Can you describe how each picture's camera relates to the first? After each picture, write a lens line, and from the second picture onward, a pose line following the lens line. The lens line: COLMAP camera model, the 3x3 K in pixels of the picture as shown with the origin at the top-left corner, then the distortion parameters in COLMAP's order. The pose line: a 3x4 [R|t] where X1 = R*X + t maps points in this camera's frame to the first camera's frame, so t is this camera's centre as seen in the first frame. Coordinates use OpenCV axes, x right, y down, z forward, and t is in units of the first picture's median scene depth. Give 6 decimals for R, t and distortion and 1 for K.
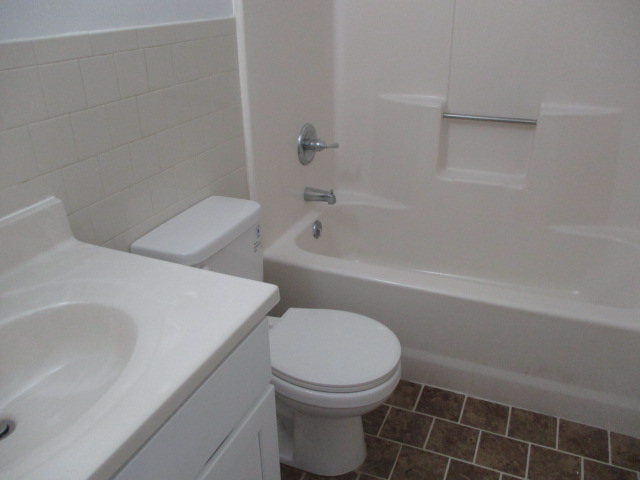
lens RADIAL K [[532.2, 0, 321.1], [0, 532.2, 242.2], [0, 0, 1]] dist [-0.026130, -0.002535]
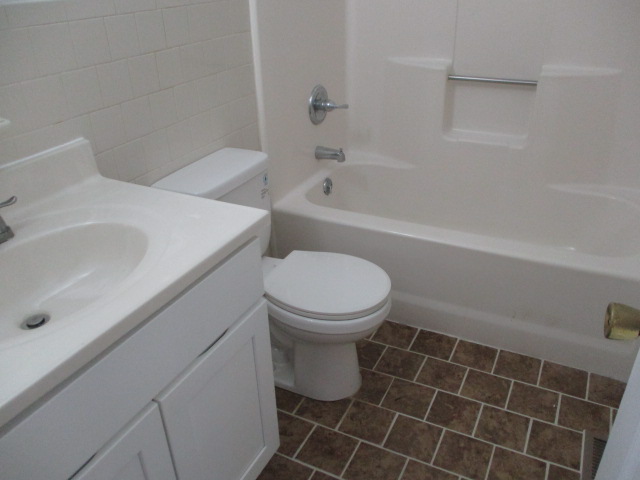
lens RADIAL K [[532.2, 0, 319.8], [0, 532.2, 242.7], [0, 0, 1]] dist [-0.026130, -0.002535]
pose [[0.998154, 0.018698, -0.057784, 0.052510], [-0.016013, 0.998786, 0.046586, 0.050478], [0.058585, -0.045575, 0.997242, -0.084517]]
